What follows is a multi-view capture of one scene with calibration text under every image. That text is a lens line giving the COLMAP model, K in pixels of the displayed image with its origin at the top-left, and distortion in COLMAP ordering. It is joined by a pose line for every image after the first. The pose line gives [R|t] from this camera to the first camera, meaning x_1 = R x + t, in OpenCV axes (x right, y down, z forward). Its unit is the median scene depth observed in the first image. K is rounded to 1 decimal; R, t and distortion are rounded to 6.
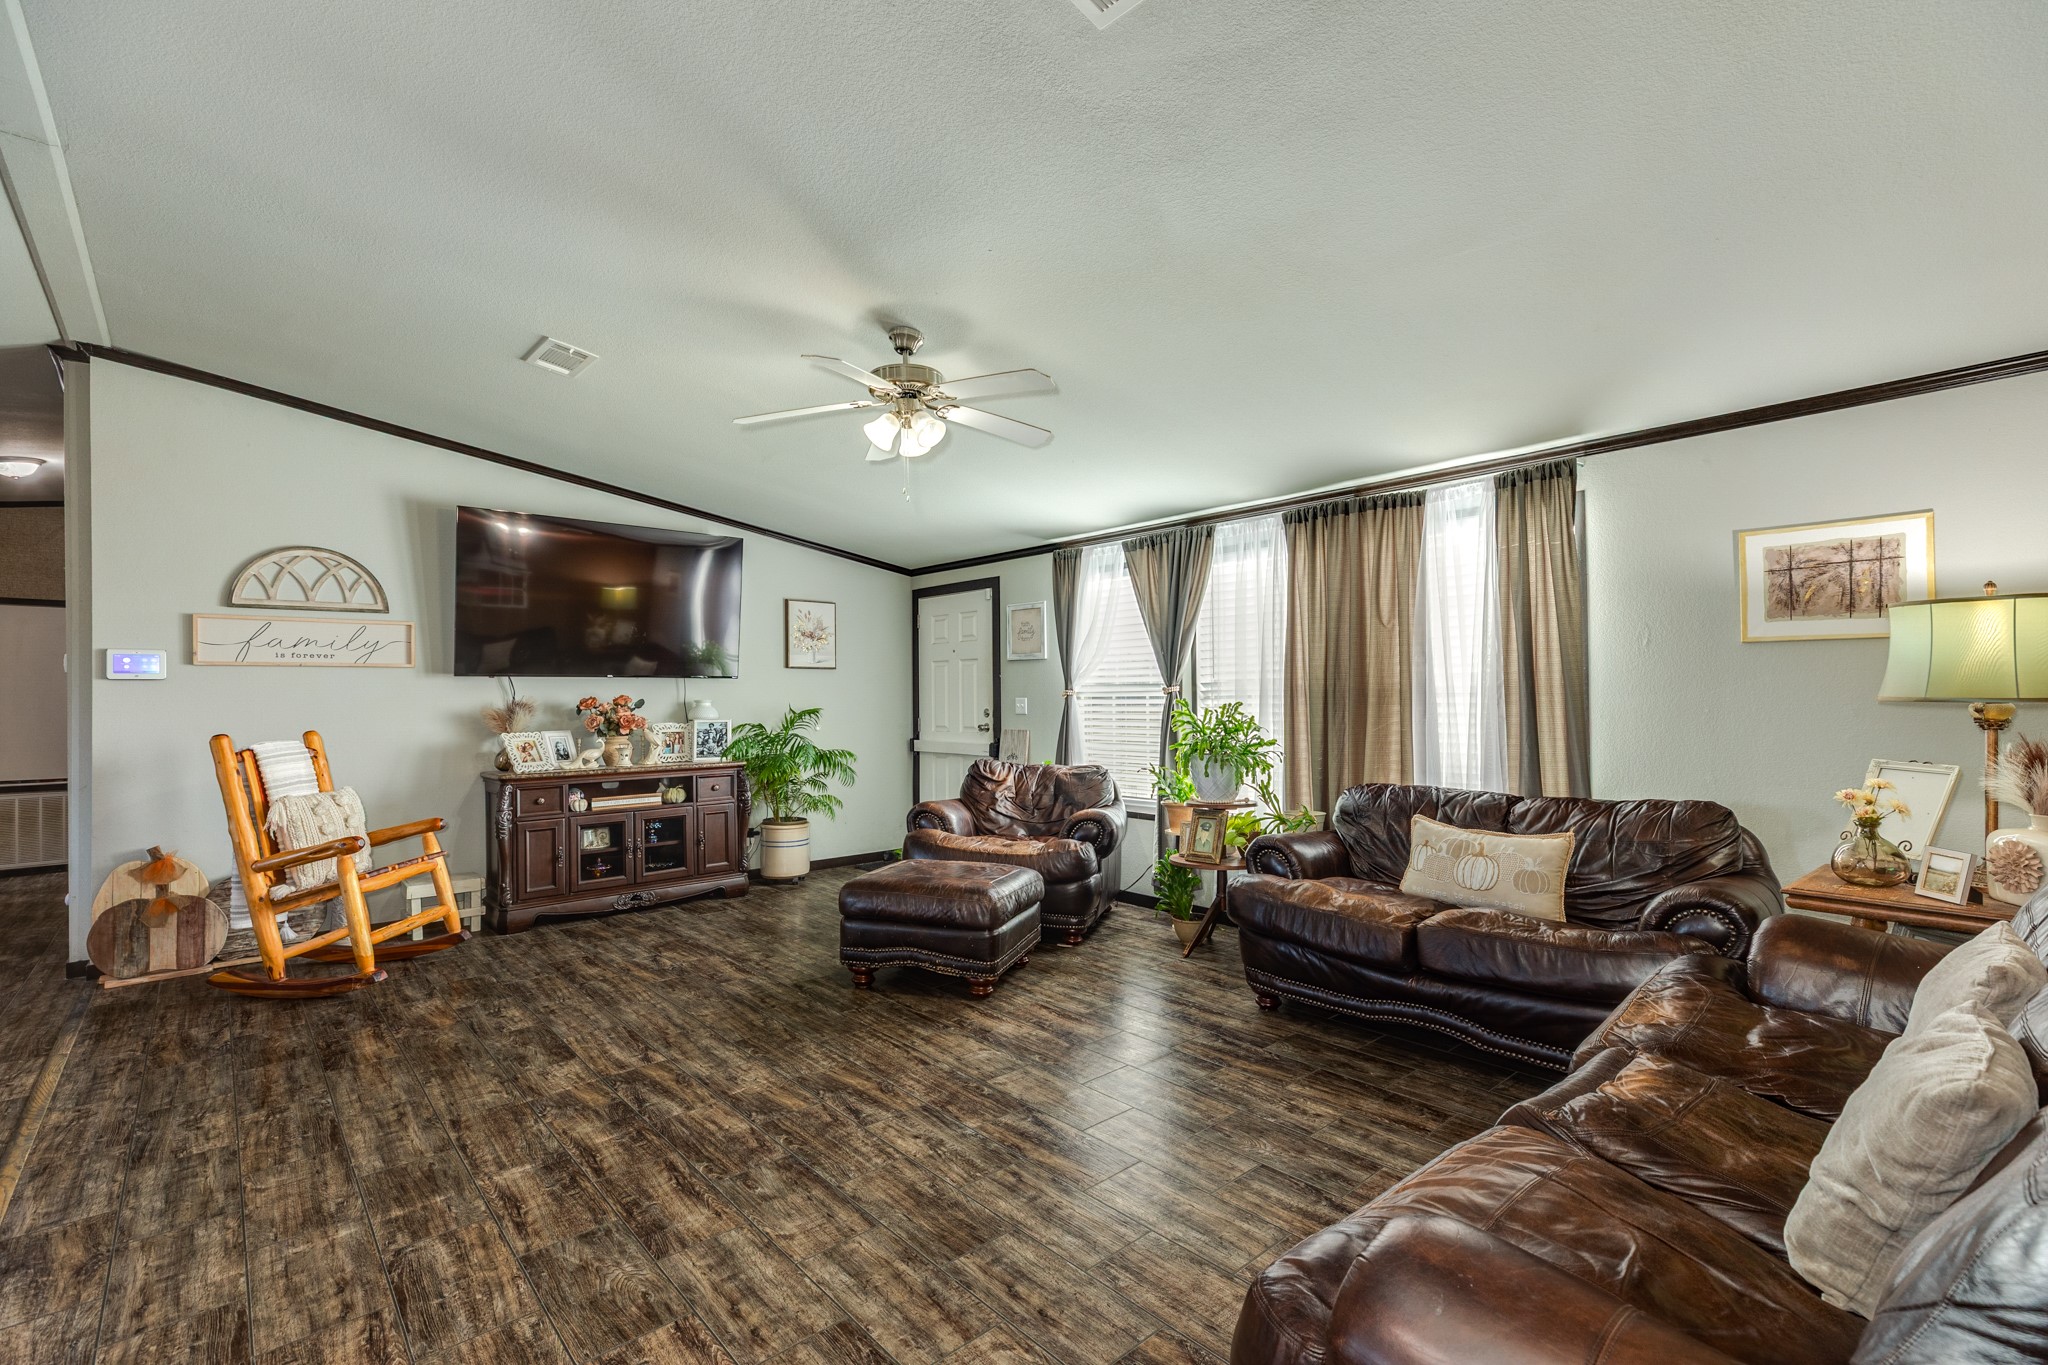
lens RADIAL K [[909.4, 0, 1025.1], [0, 909.4, 689.0], [0, 0, 1]] dist [0.004920, -0.000143]
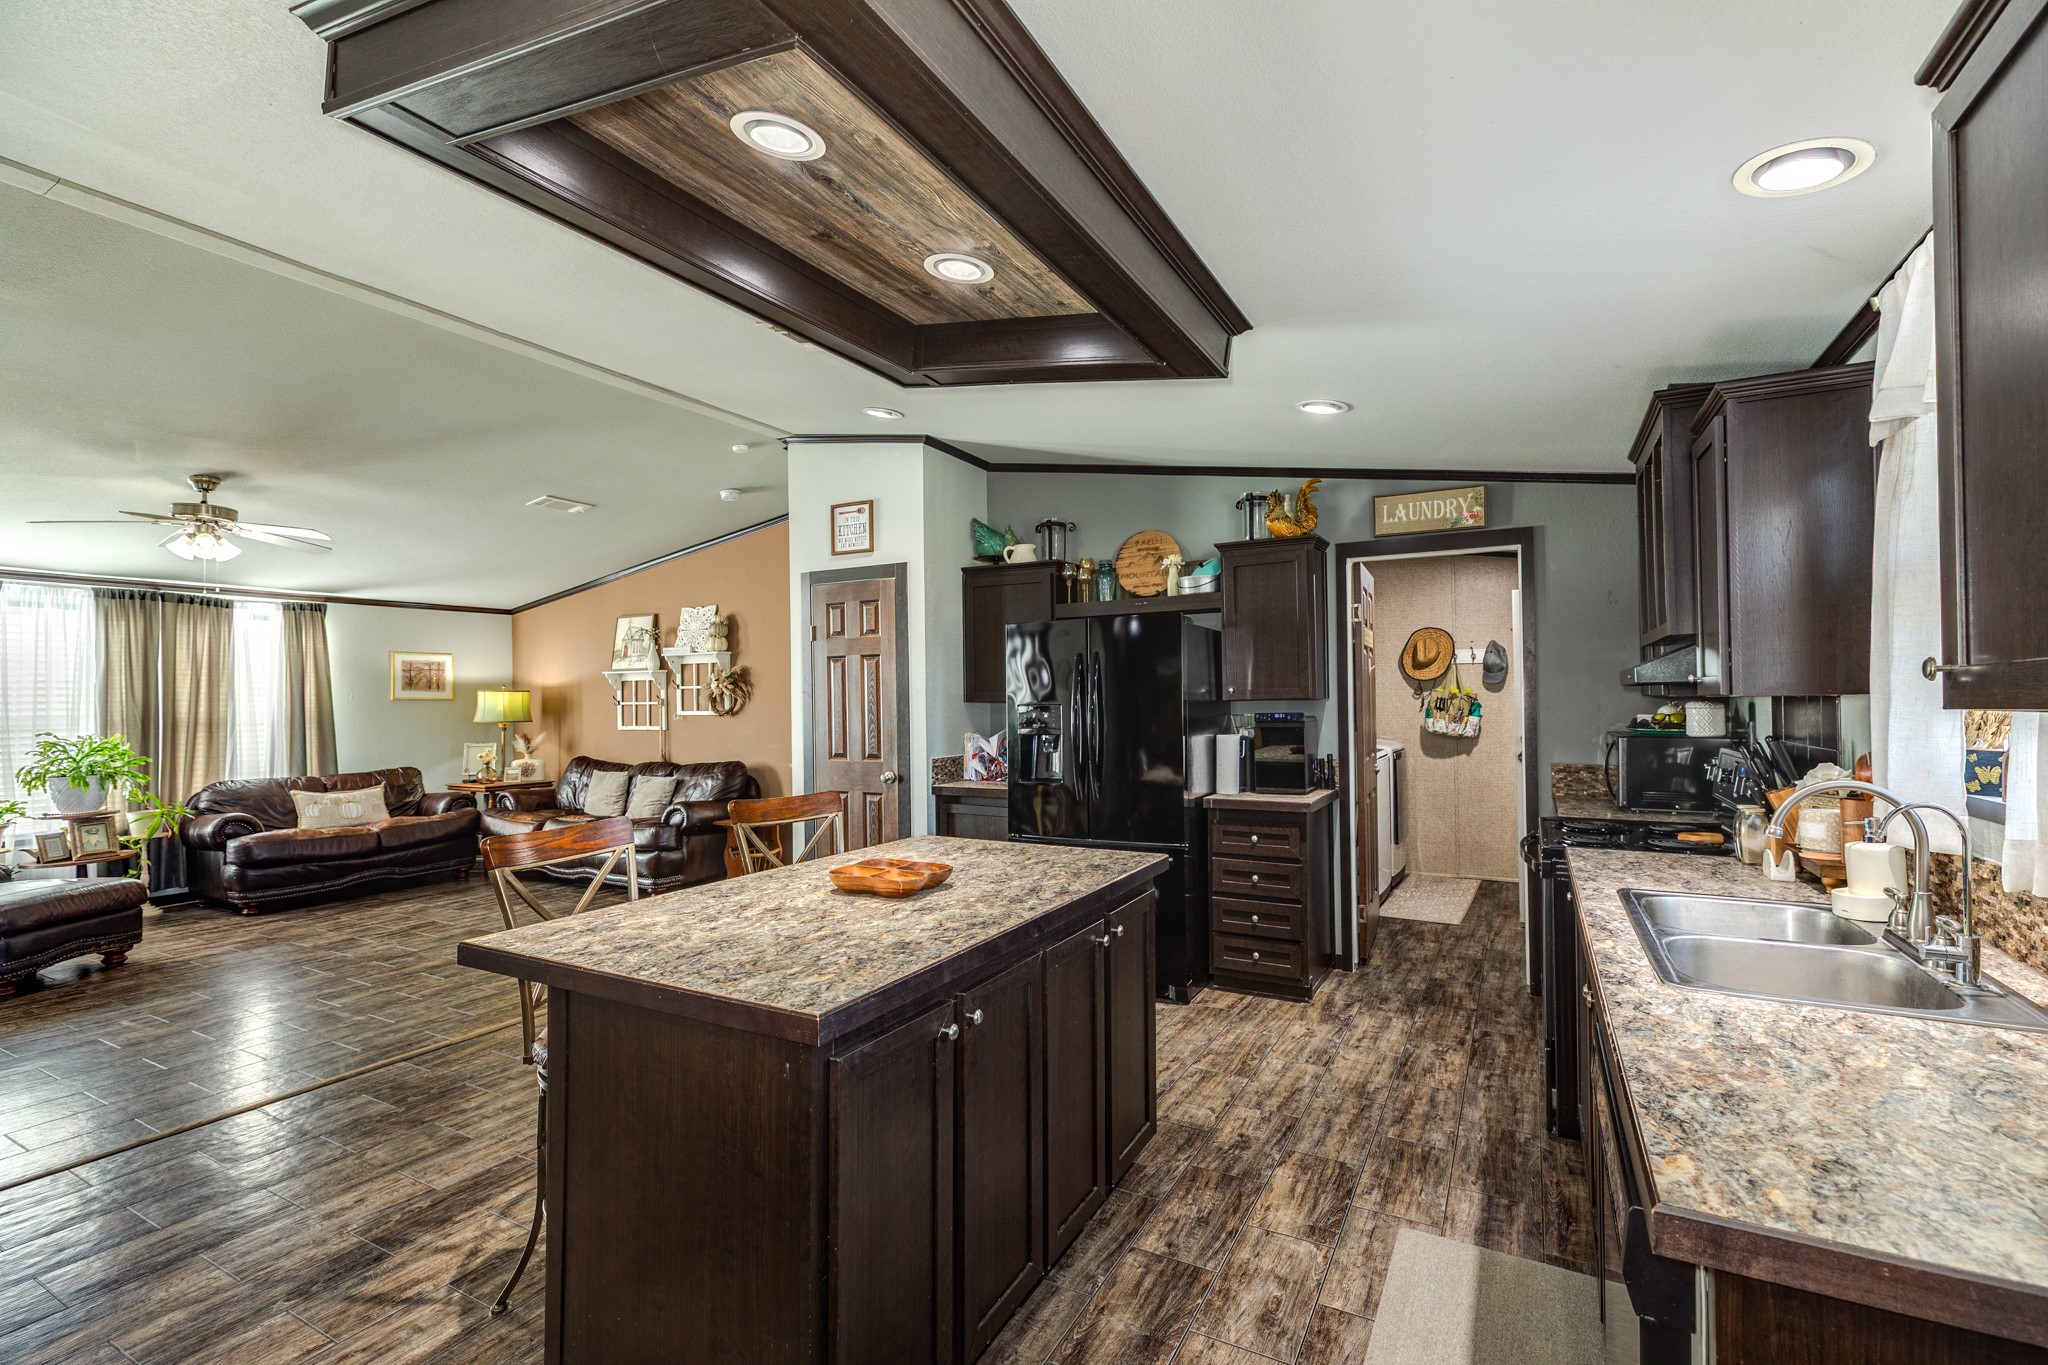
lens RADIAL K [[909.4, 0, 1025.1], [0, 909.4, 689.0], [0, 0, 1]] dist [0.004920, -0.000143]
pose [[-0.332156, 0.024738, 0.942900, -2.060643], [0.008953, 0.999694, -0.023074, -0.010284], [-0.943182, 0.000778, -0.332276, 0.267311]]
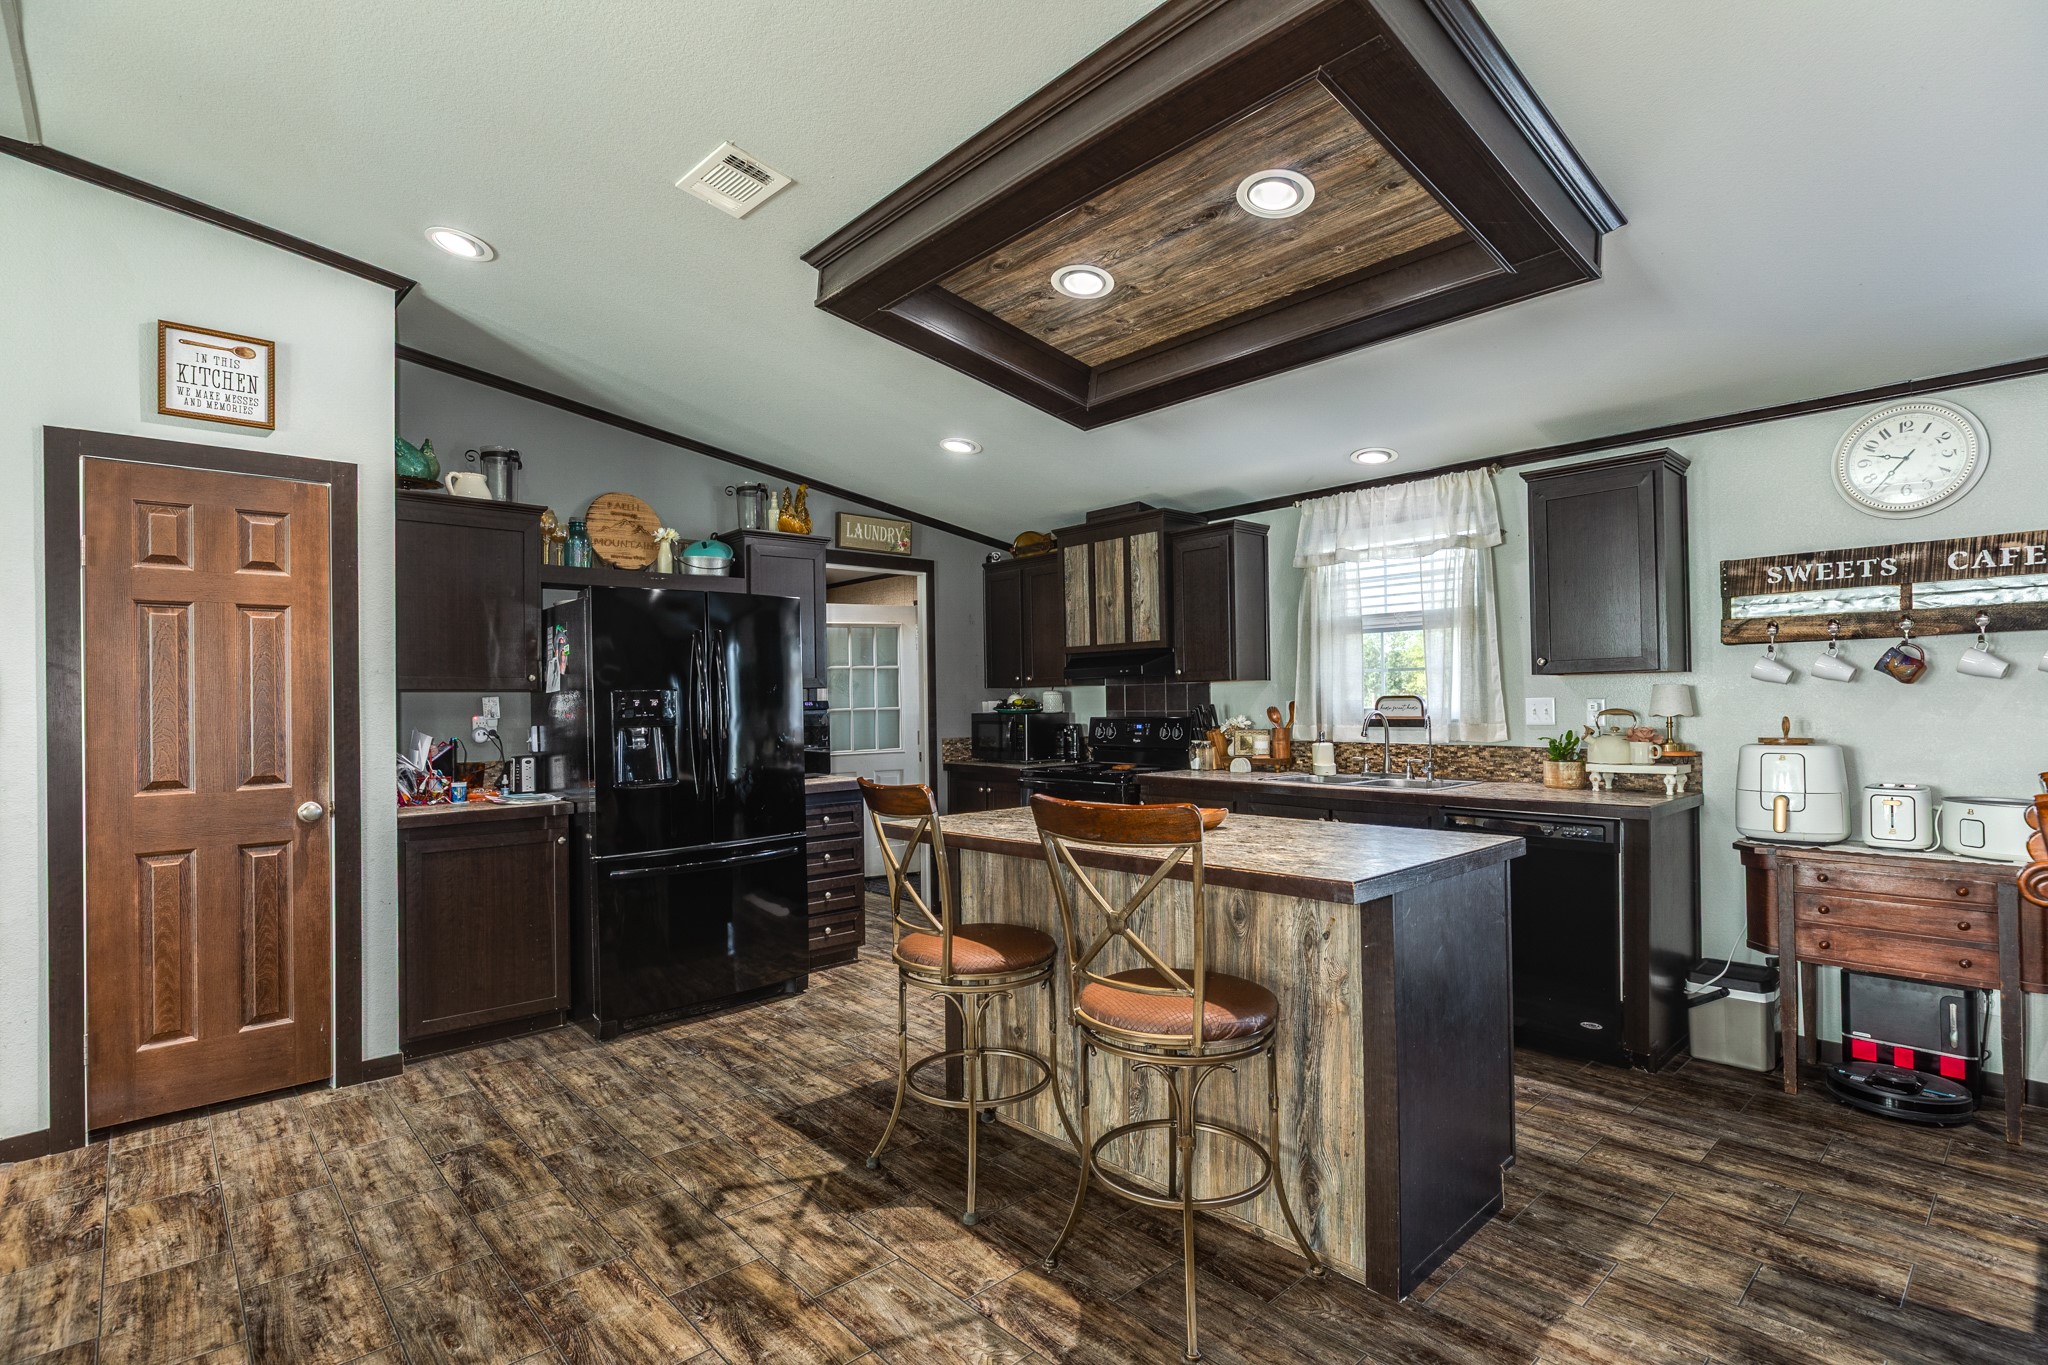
lens RADIAL K [[973.4, 0, 1021.8], [0, 973.4, 691.1], [0, 0, 1]] dist [-0.003216, -0.000020]
pose [[-0.999554, 0.027743, -0.011095, -1.202581], [0.027917, 0.999484, -0.015878, 0.016001], [0.010649, -0.016181, -0.999812, 1.011126]]
